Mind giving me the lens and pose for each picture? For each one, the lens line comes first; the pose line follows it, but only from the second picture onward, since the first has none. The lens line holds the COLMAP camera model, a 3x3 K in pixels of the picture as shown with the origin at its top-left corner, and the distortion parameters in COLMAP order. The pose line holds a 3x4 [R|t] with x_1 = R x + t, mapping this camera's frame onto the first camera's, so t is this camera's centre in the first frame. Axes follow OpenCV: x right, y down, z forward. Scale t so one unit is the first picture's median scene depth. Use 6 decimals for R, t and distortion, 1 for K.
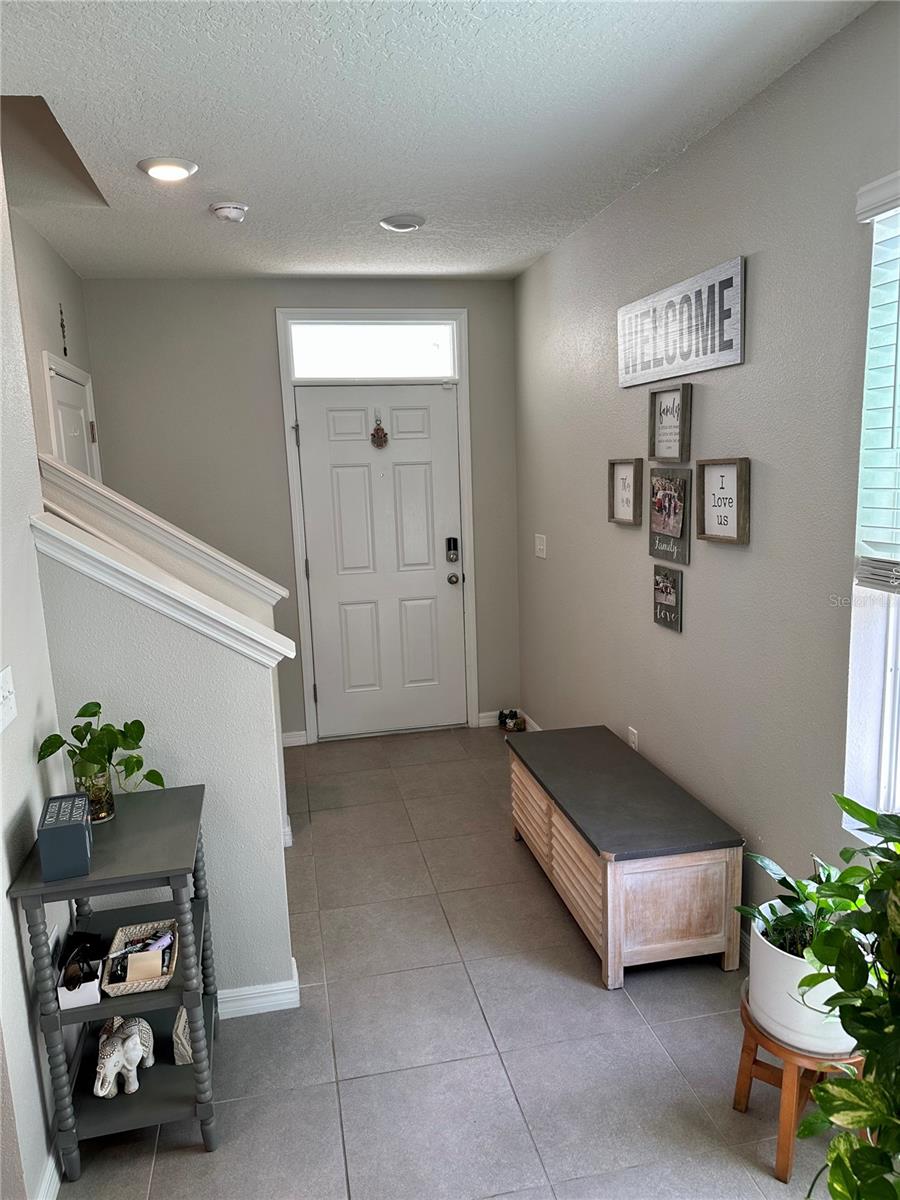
lens RADIAL K [[851.6, 0, 447.7], [0, 851.6, 608.8], [0, 0, 1]] dist [0.024562, -0.028246]
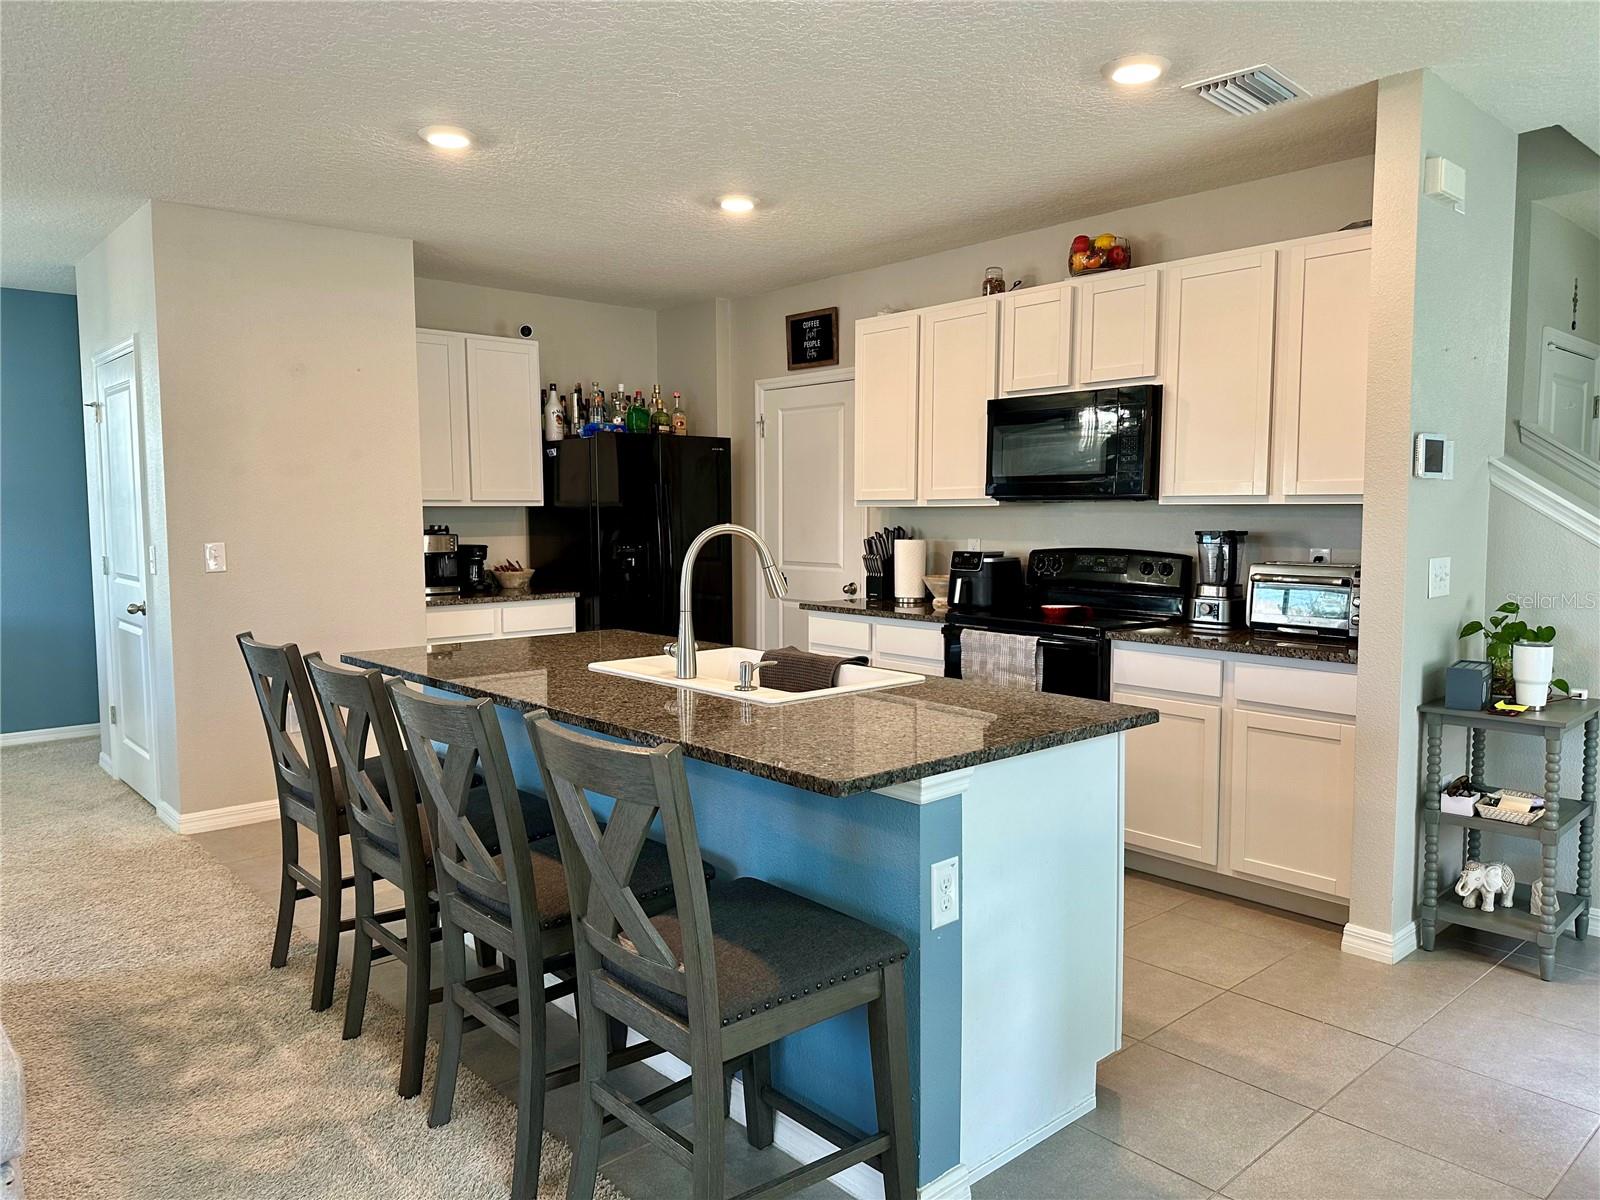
lens RADIAL K [[1135.5, 0, 788.9], [0, 1135.5, 602.8], [0, 0, 1]] dist [0.024562, -0.028246]
pose [[0.505803, 0.111433, -0.855421, 0.479667], [-0.168797, 0.985238, 0.028536, 0.243702], [0.845973, 0.129959, 0.517146, -0.761820]]
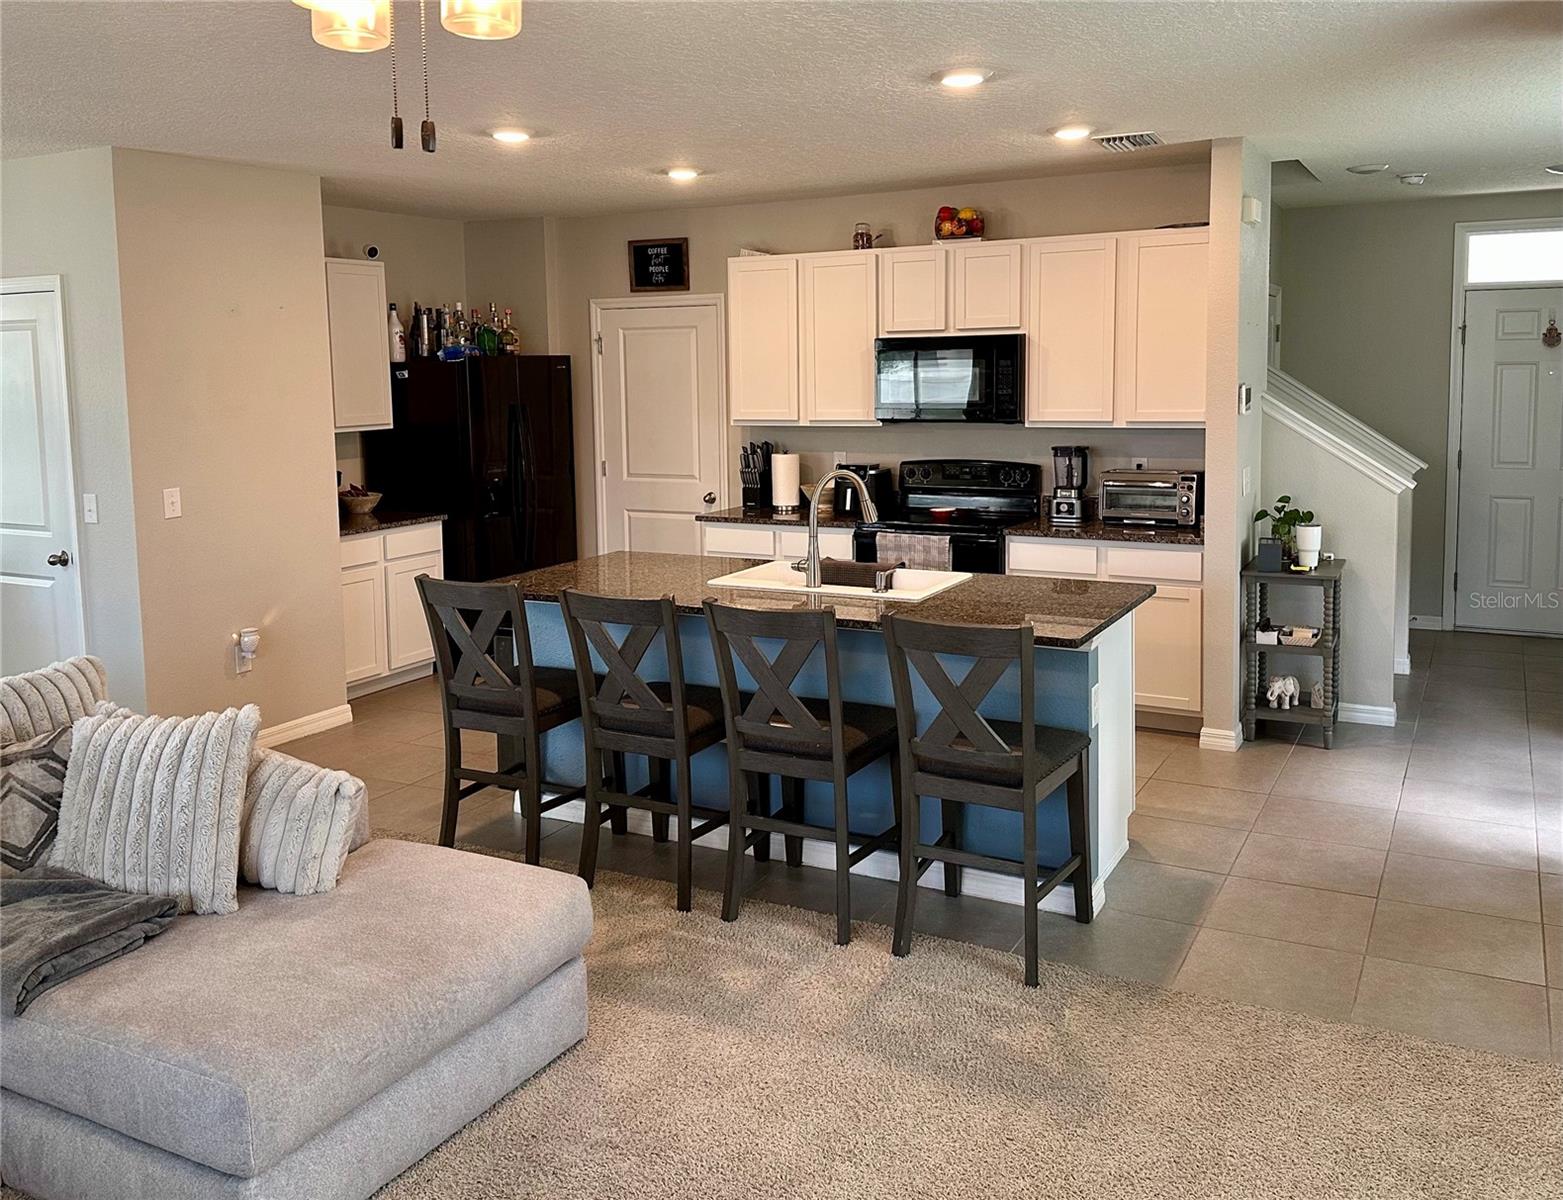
lens RADIAL K [[1337.3, 0, 778.7], [0, 1337.3, 499.2], [0, 0, 1]] dist [0.076532, -0.024388]
pose [[0.777703, 0.090653, -0.622061, 0.532132], [-0.123073, 0.992354, -0.009252, 0.278257], [0.616466, 0.083754, 0.782914, -1.915801]]
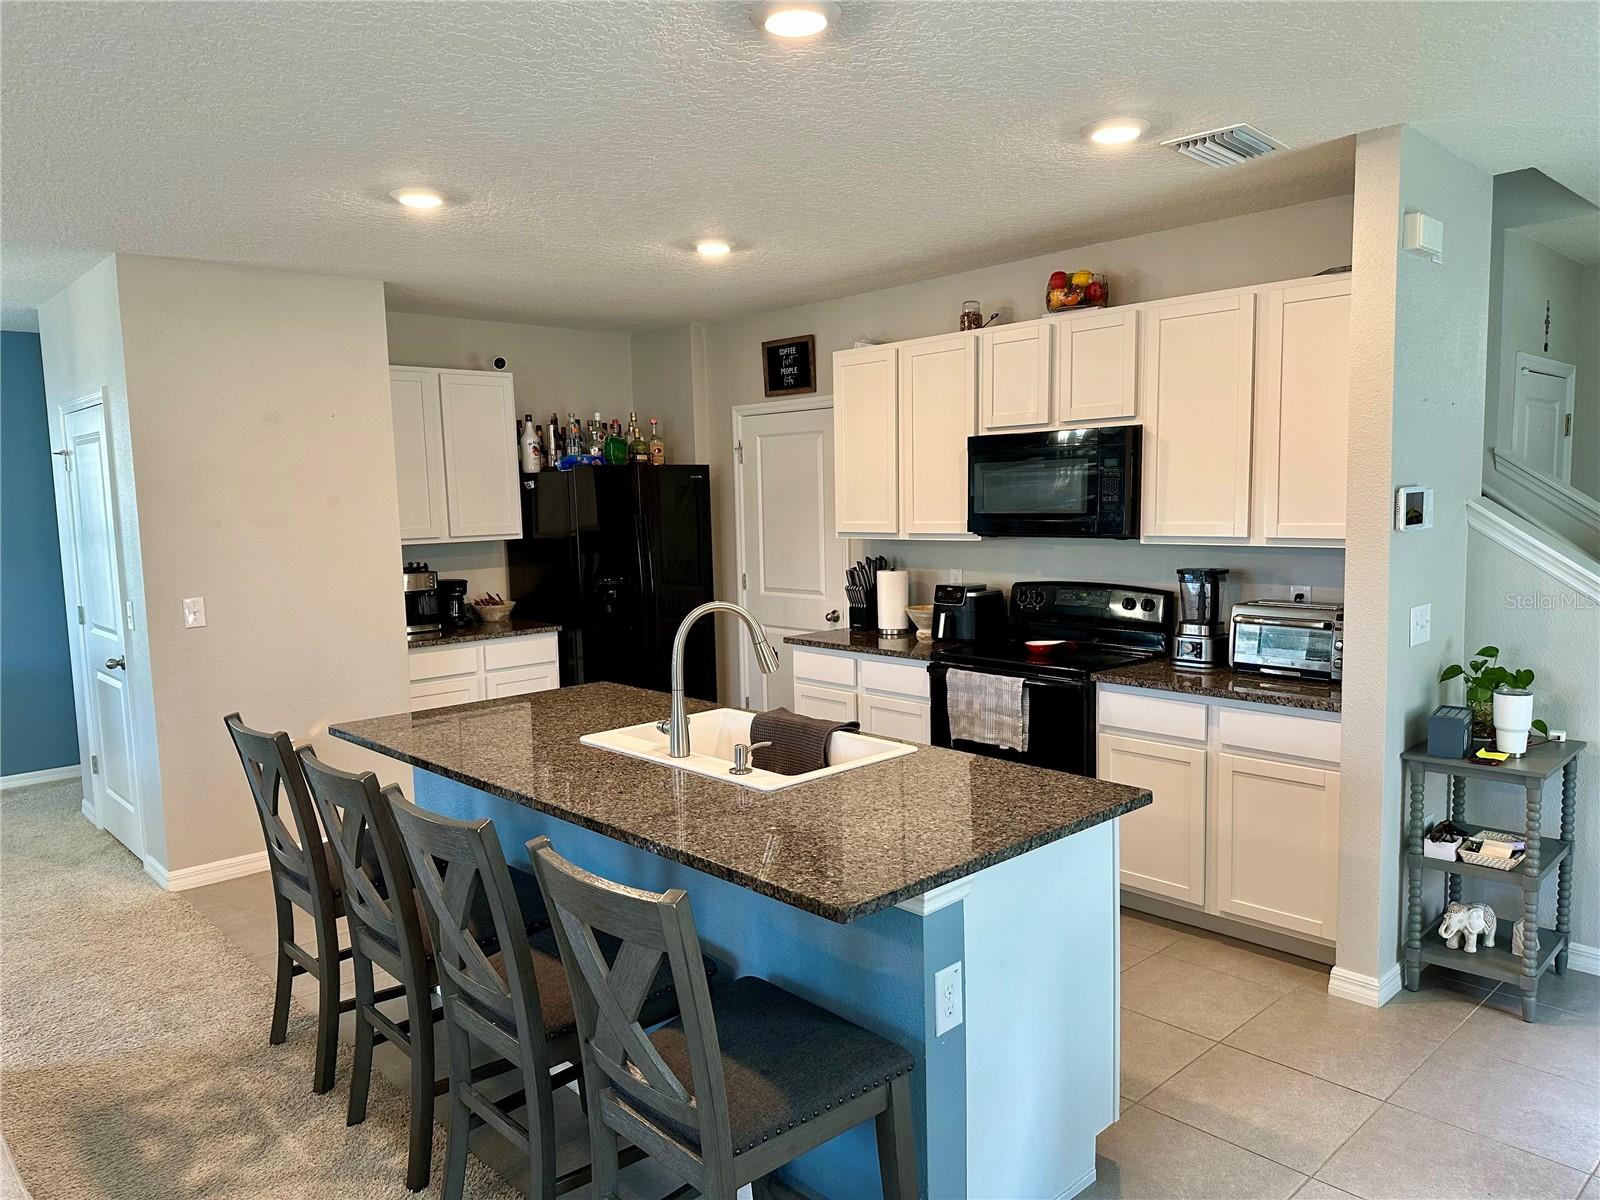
lens RADIAL K [[1135.5, 0, 785.0], [0, 1135.5, 615.8], [0, 0, 1]] dist [0.024562, -0.028246]
pose [[0.524130, 0.120884, -0.843015, 0.458137], [-0.145890, 0.987987, 0.050968, 0.132534], [0.839049, 0.096273, 0.535470, -0.792372]]
